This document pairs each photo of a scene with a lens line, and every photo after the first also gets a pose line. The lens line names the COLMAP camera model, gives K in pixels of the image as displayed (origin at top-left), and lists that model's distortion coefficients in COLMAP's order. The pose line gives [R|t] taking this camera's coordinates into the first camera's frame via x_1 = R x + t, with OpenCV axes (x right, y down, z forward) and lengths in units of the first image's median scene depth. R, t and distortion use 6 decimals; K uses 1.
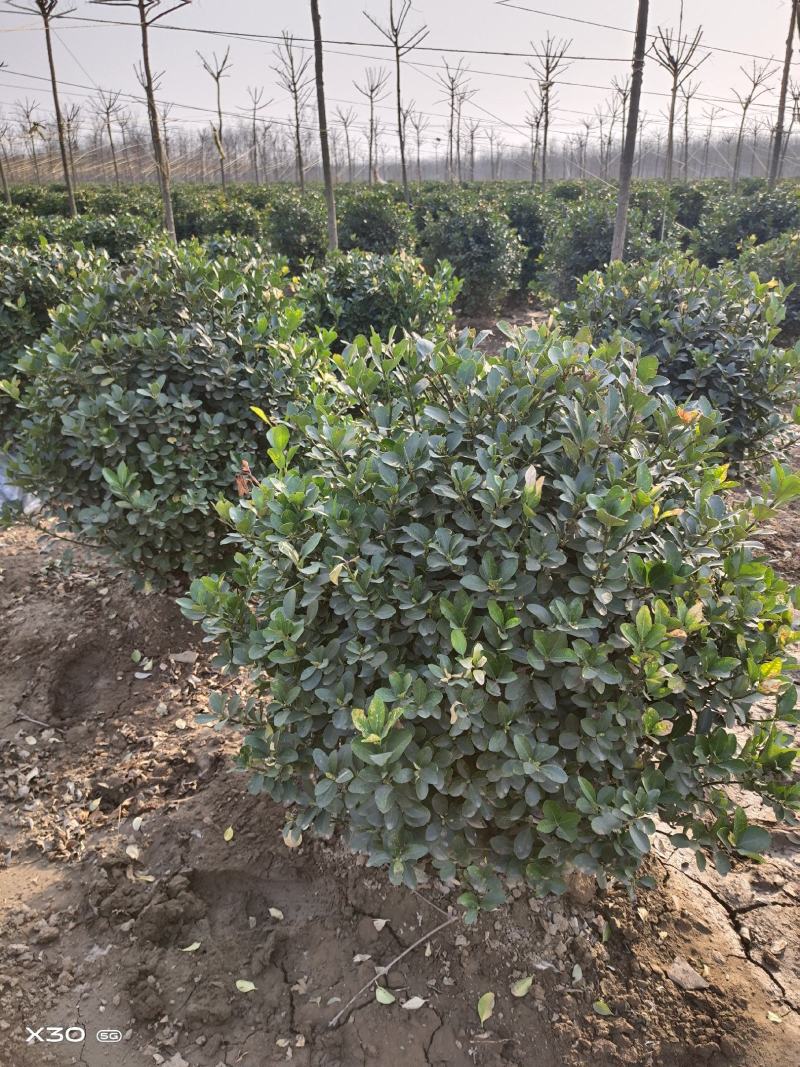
lens RADIAL K [[805.4, 0, 395.7], [0, 805.4, 547.5], [0, 0, 1]] dist [0.043852, -0.030912]
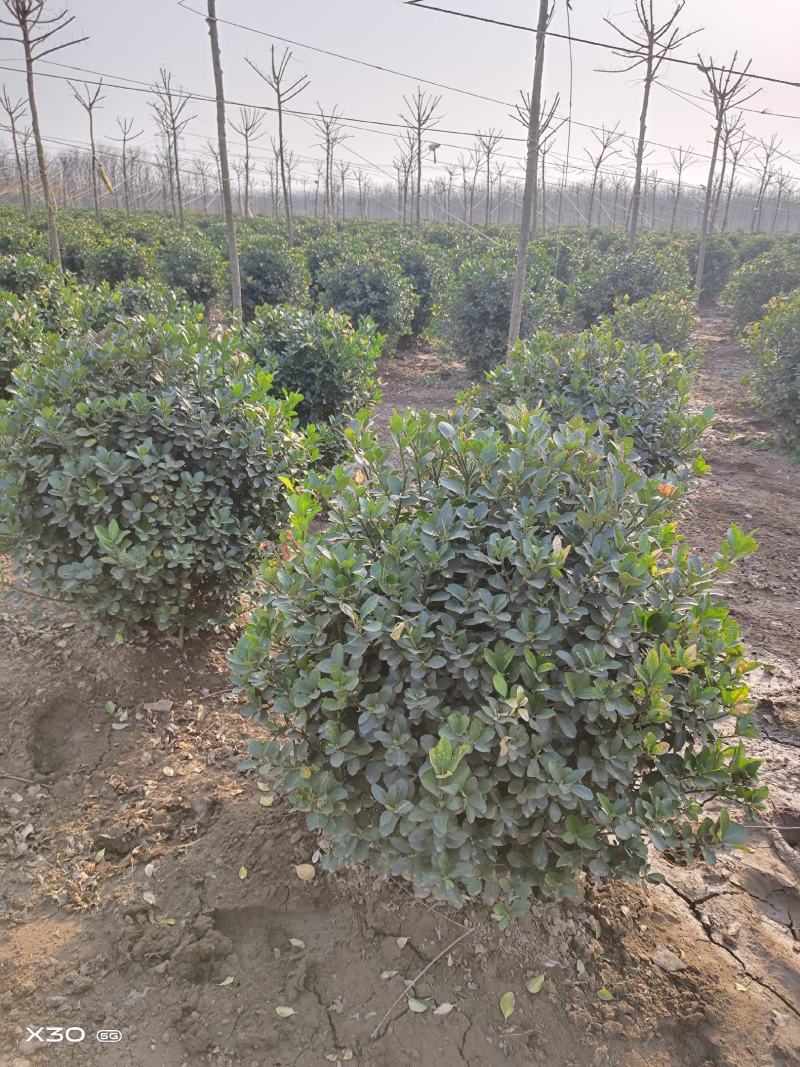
lens RADIAL K [[805.4, 0, 395.7], [0, 805.4, 547.5], [0, 0, 1]] dist [0.043852, -0.030912]
pose [[0.987575, -0.021030, 0.155733, -0.171799], [0.026580, 0.999080, -0.033645, -0.032933], [-0.154882, 0.037366, 0.987226, -0.101395]]
